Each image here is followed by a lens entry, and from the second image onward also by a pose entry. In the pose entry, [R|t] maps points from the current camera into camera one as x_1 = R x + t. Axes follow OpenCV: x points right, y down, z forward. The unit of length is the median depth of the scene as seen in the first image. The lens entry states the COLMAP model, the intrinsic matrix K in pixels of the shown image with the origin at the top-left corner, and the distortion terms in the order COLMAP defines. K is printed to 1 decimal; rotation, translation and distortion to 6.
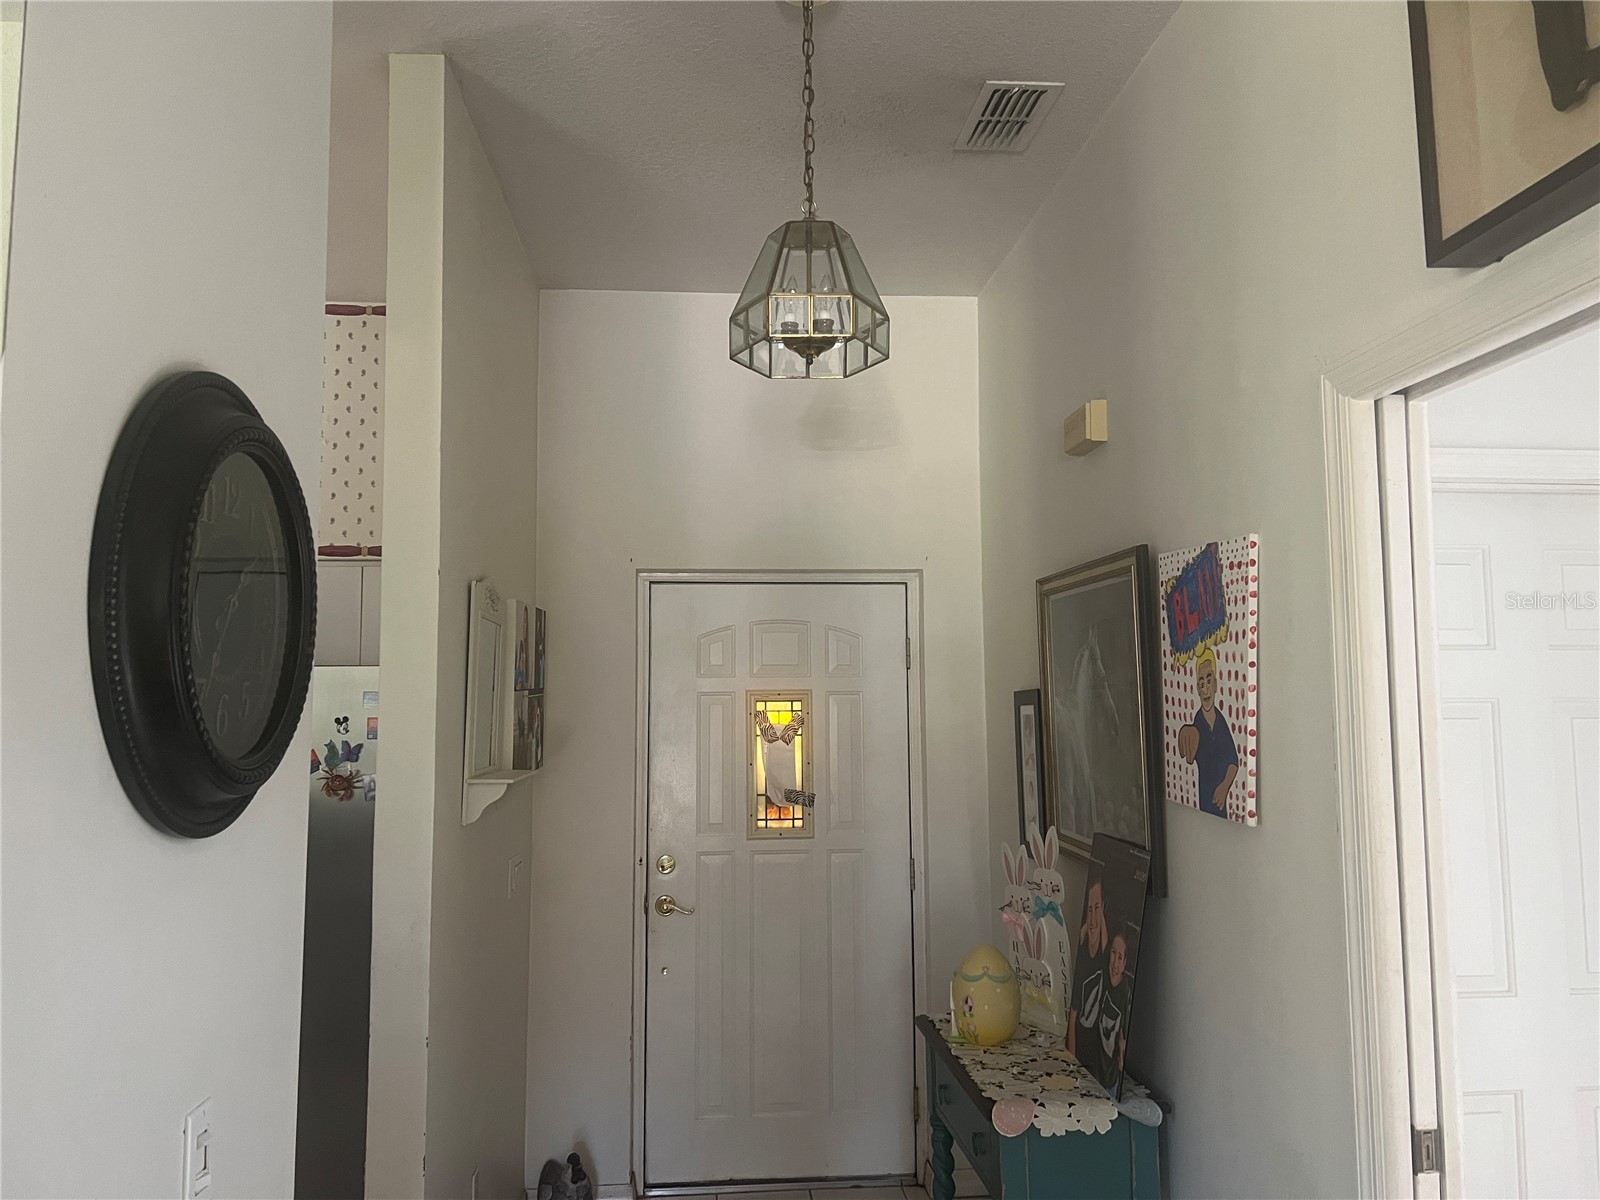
lens RADIAL K [[1218.4, 0, 800.0], [0, 1218.4, 600.0], [0, 0, 1]] dist [0.000111, -0.000098]
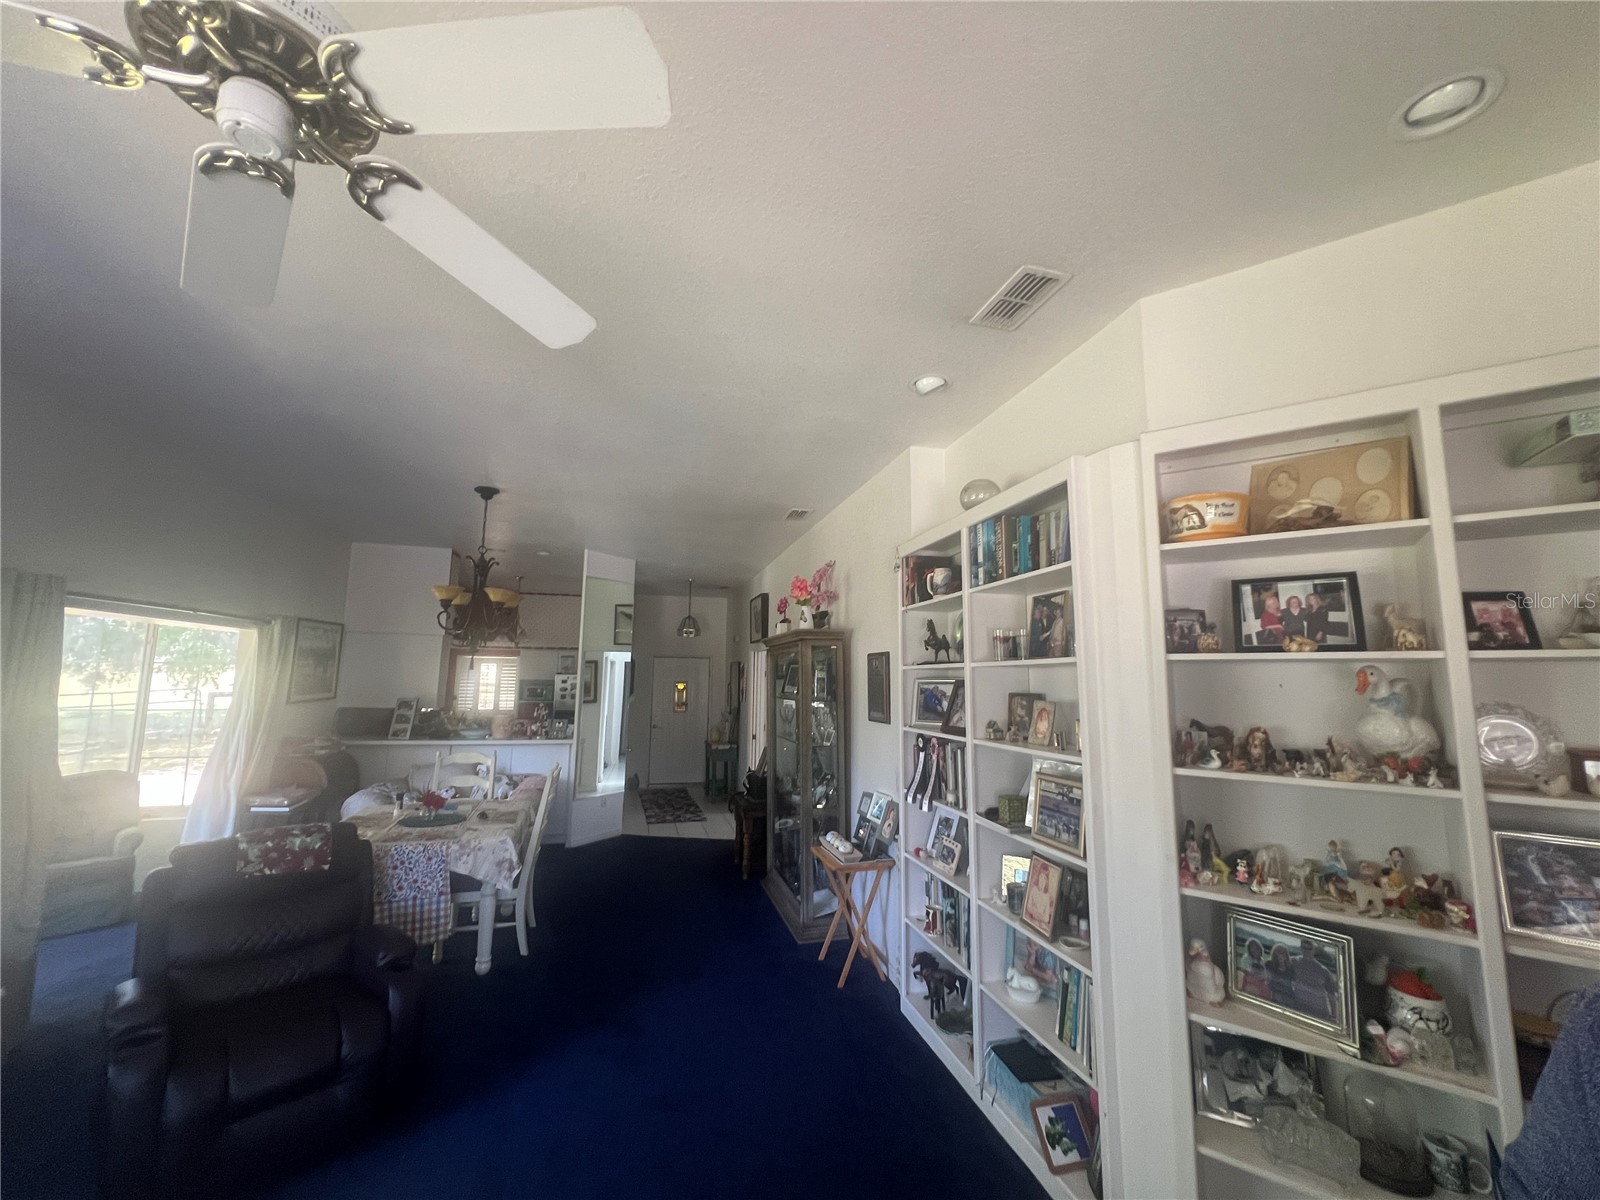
lens RADIAL K [[655.3, 0, 800.0], [0, 655.3, 600.0], [0, 0, 1]] dist [-0.003144, -0.000716]
pose [[0.985379, 0.038923, 0.165874, 0.004411], [-0.032140, 0.998541, -0.043383, -0.149933], [-0.167320, 0.037417, 0.985192, -1.637977]]
